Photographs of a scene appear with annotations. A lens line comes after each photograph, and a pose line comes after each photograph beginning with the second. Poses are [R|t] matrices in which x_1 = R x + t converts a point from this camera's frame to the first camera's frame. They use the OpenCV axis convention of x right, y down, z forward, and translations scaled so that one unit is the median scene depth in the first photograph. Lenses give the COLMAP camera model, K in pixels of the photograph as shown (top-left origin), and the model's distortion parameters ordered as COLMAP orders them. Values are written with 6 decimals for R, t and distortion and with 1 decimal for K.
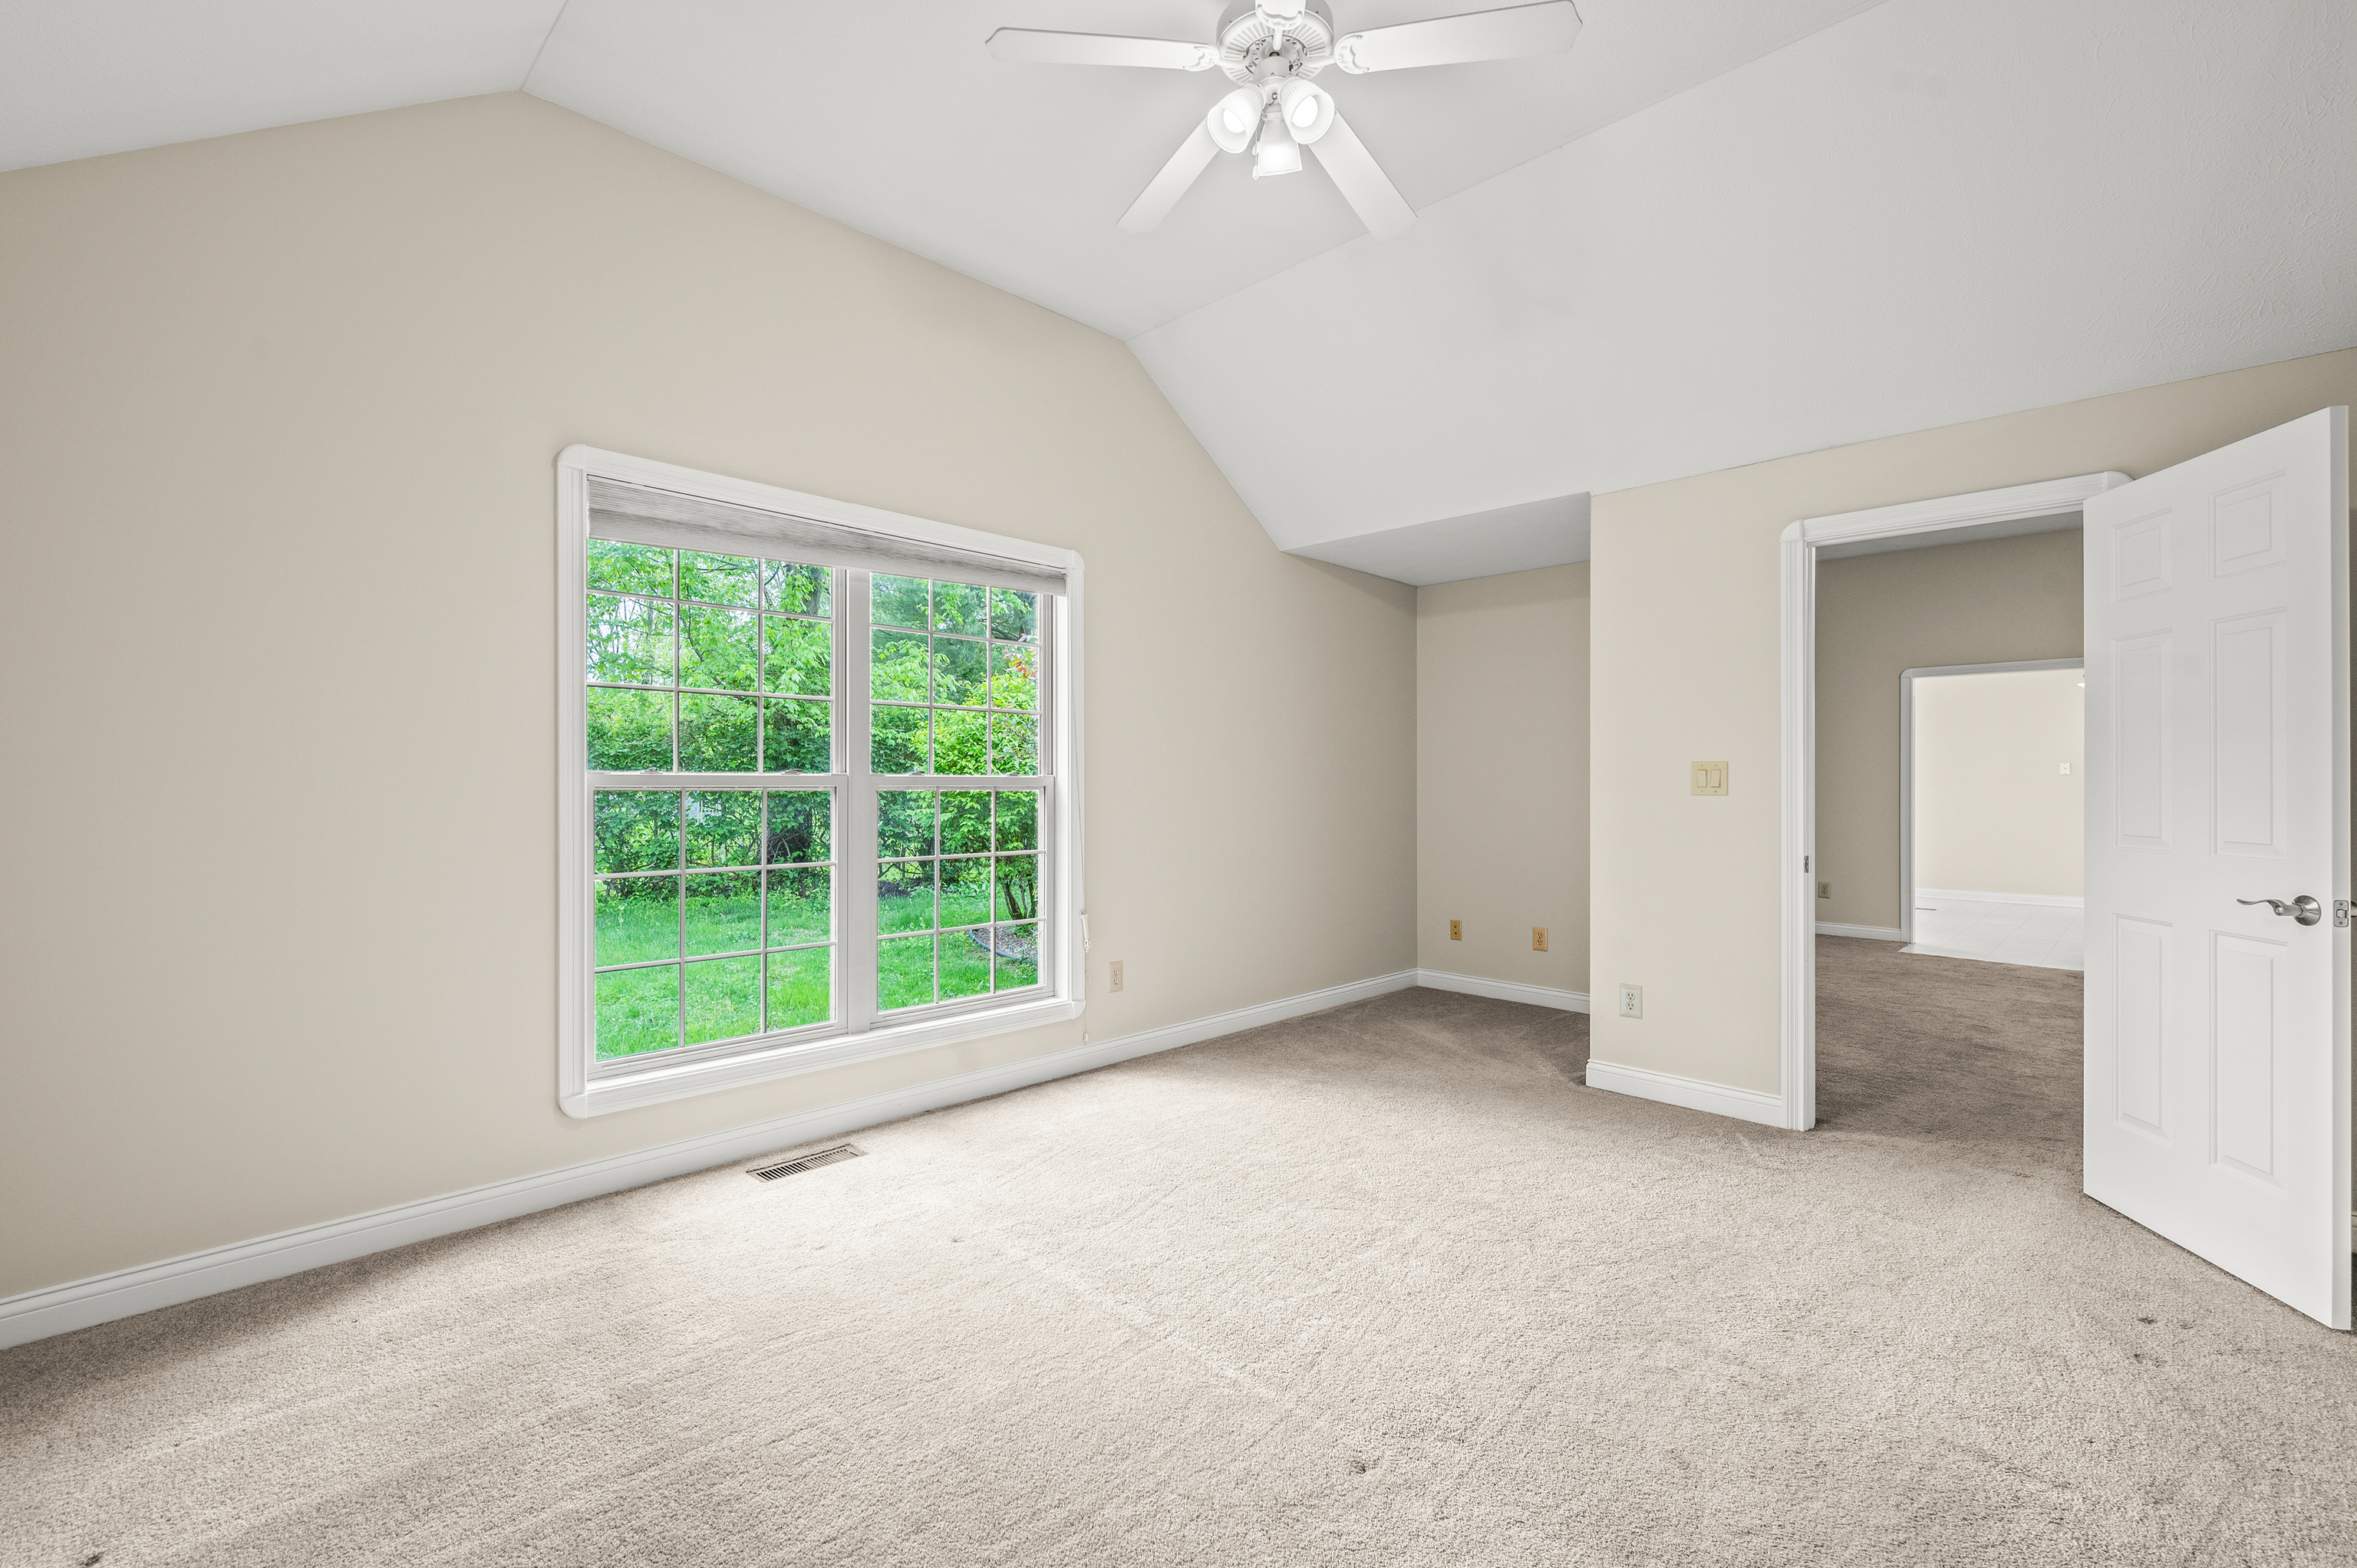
lens RADIAL K [[1020.0, 0, 1177.4], [0, 1020.0, 776.5], [0, 0, 1]] dist [0.002230, 0.000069]
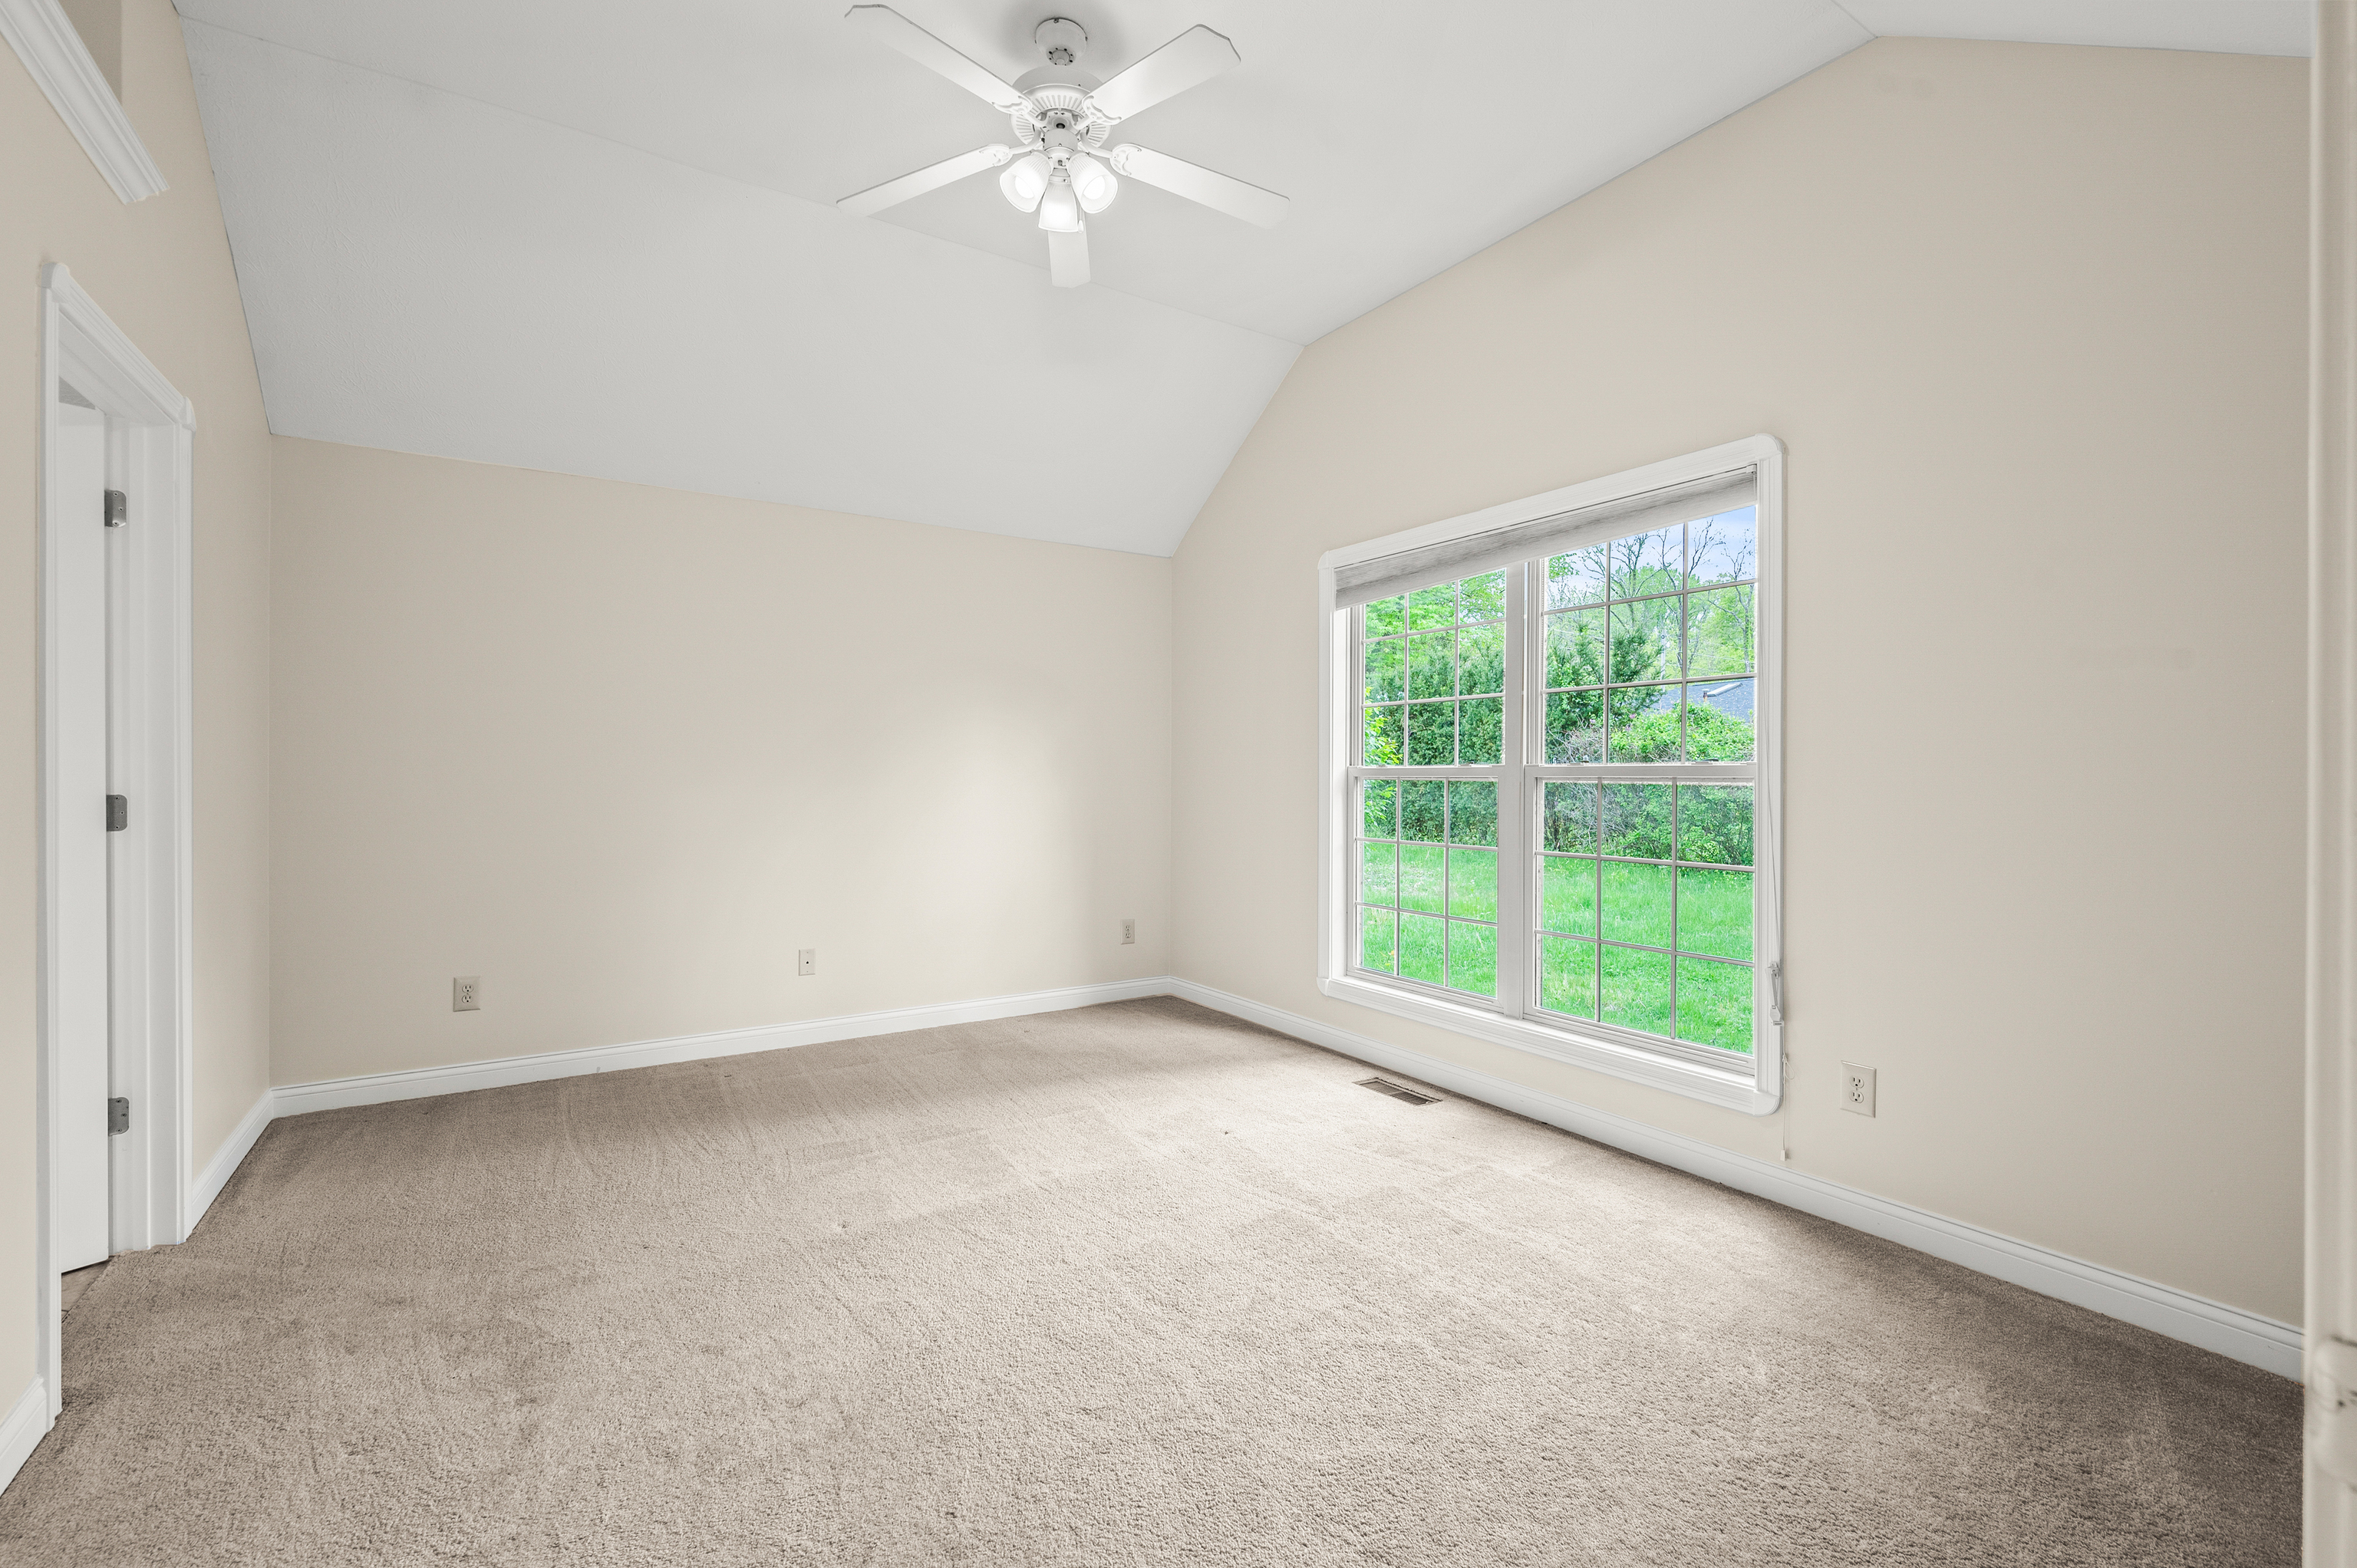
lens RADIAL K [[1020.0, 0, 1176.5], [0, 1020.0, 789.6], [0, 0, 1]] dist [0.002230, 0.000069]
pose [[-0.217733, -0.009639, -0.975961, 0.726647], [-0.021259, 0.999761, -0.005131, 0.034105], [0.975777, 0.019630, -0.217886, 0.851797]]
